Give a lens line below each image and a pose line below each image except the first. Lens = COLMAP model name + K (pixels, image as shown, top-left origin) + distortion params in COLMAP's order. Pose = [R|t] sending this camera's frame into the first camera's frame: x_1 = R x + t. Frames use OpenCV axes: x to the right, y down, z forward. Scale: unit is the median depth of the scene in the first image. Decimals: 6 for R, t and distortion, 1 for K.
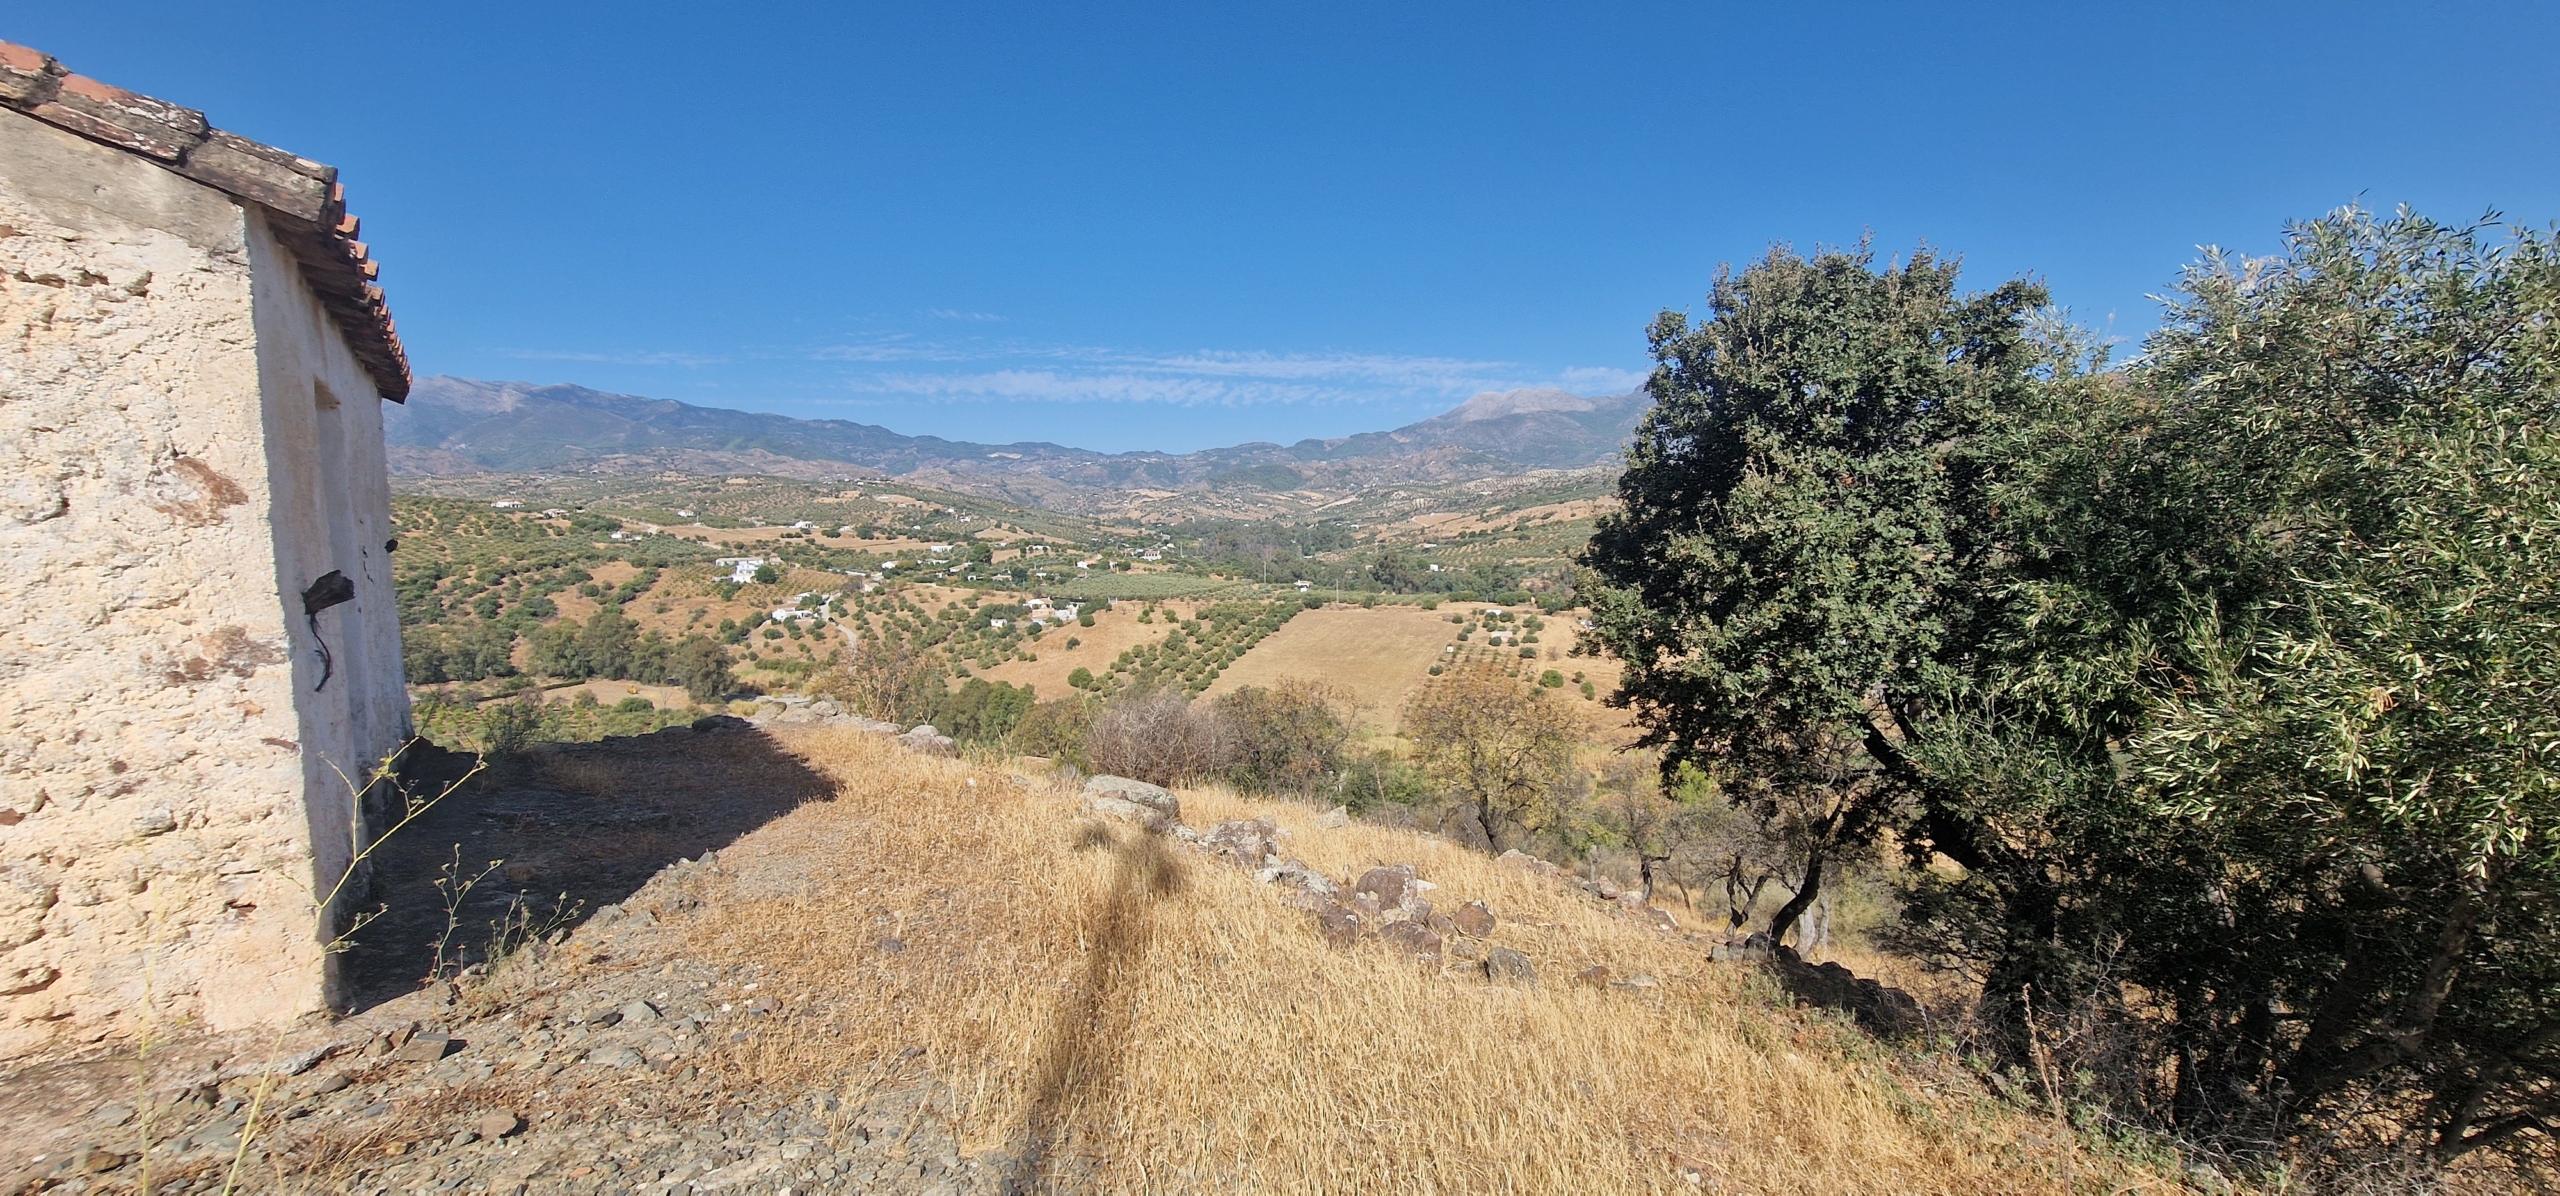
lens RADIAL K [[1050.1, 0, 1299.5], [0, 1050.1, 630.8], [0, 0, 1]] dist [0.004418, -0.004075]
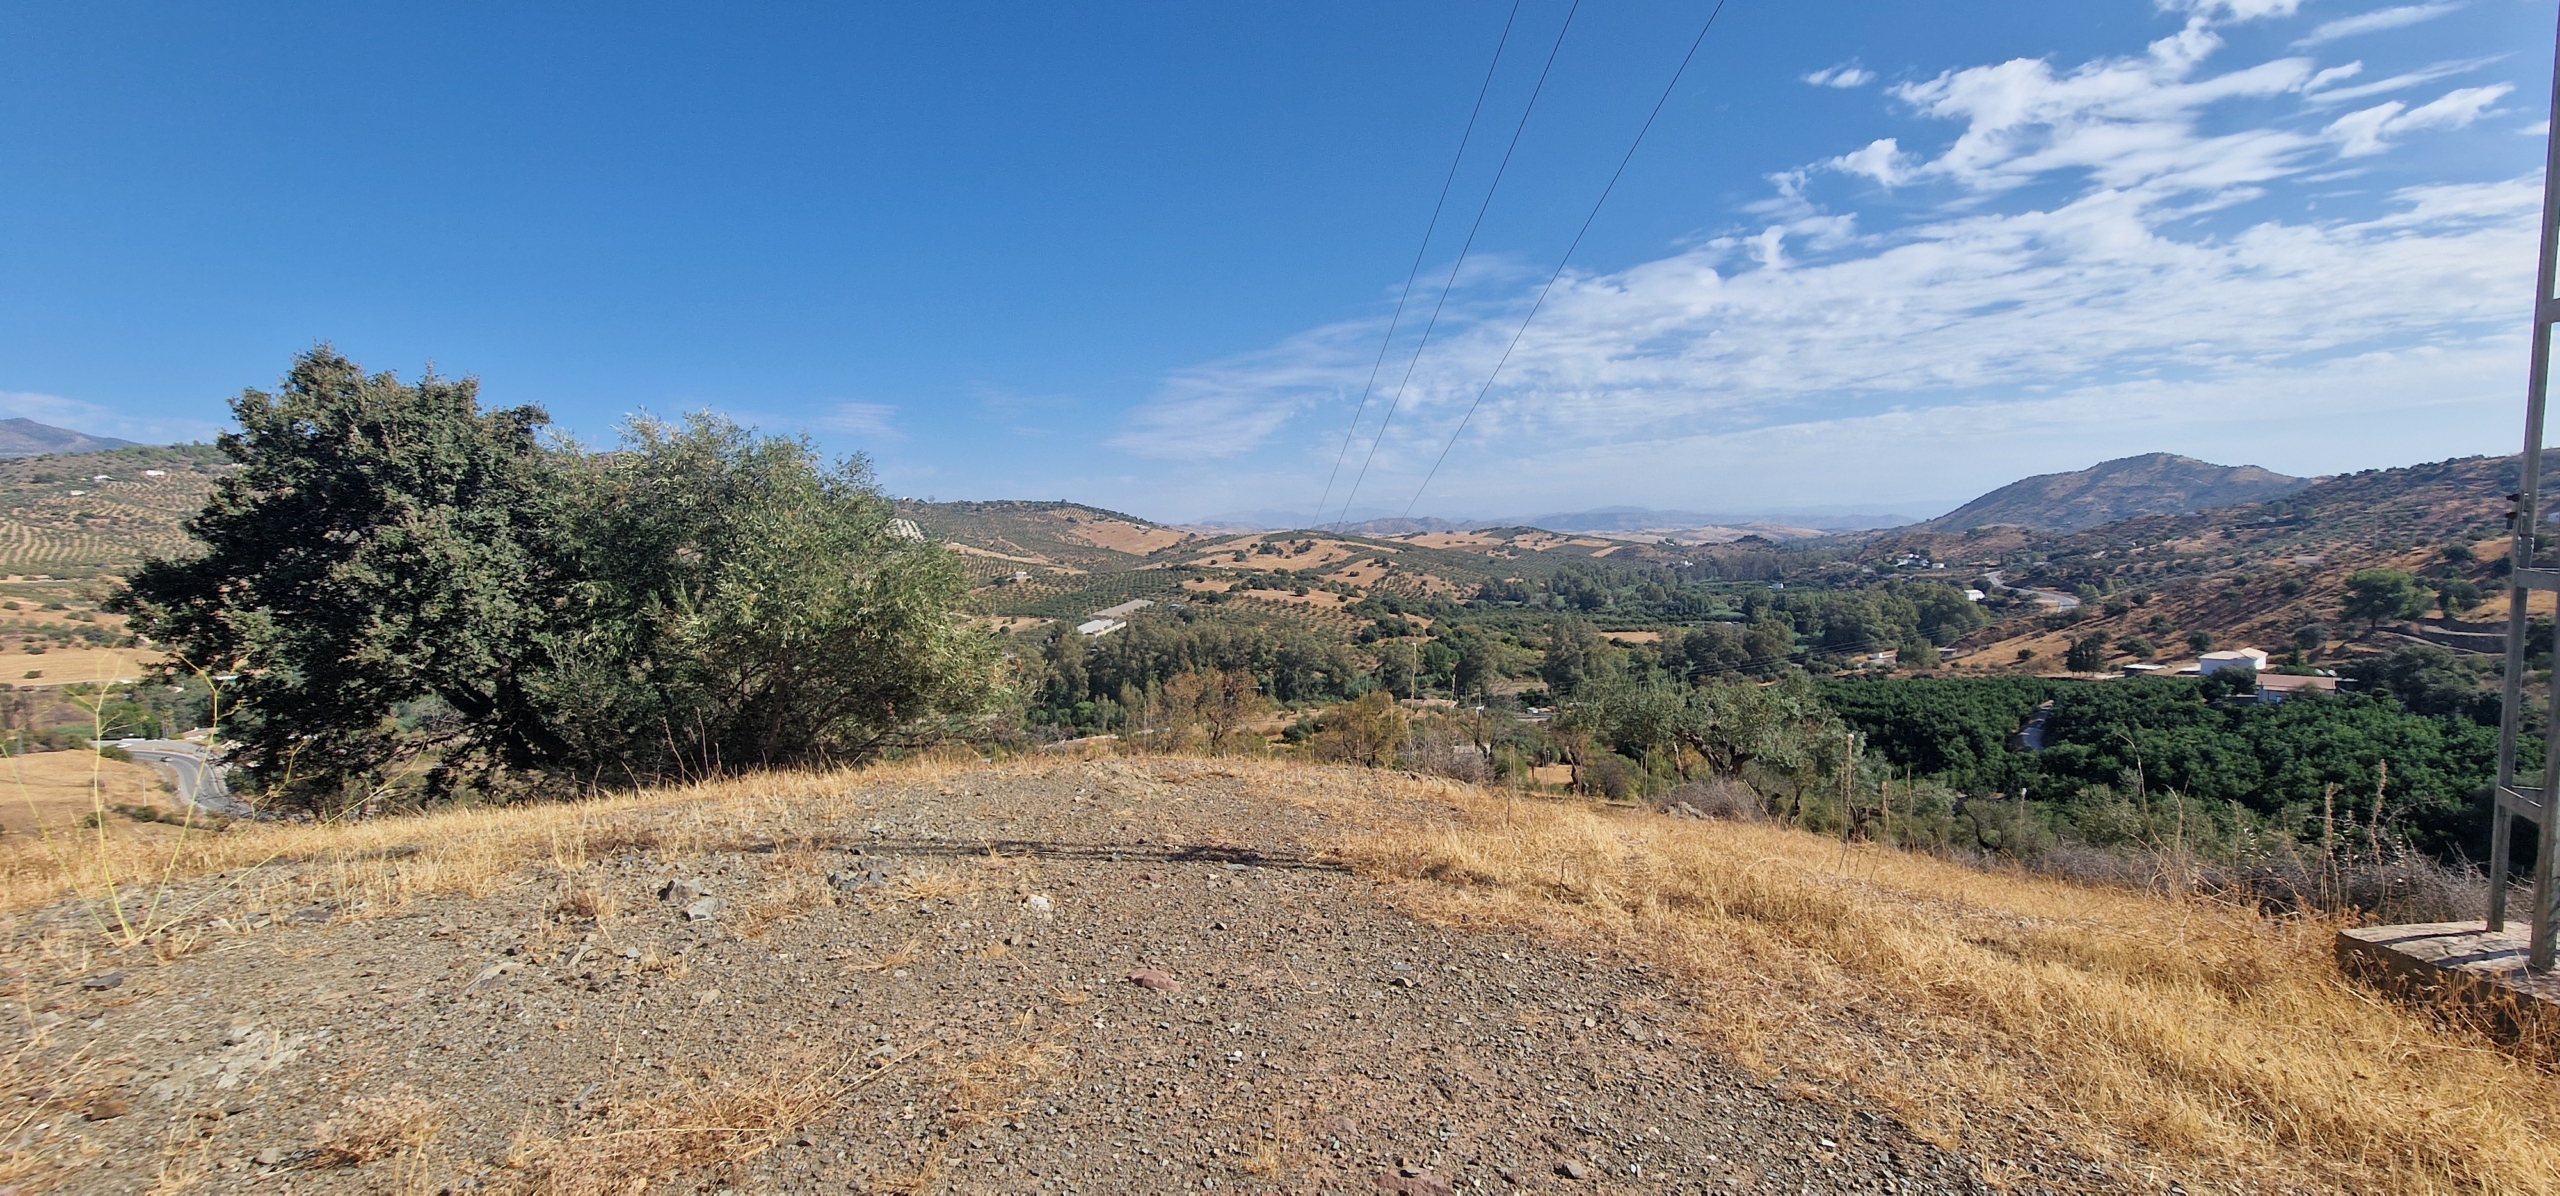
lens RADIAL K [[1050.1, 0, 1295.0], [0, 1050.1, 626.3], [0, 0, 1]] dist [0.004418, -0.004075]
pose [[0.234150, -0.082352, 0.968706, -0.766638], [0.132781, 0.989778, 0.052048, 0.096268], [-0.963090, 0.116438, 0.242692, -0.606903]]
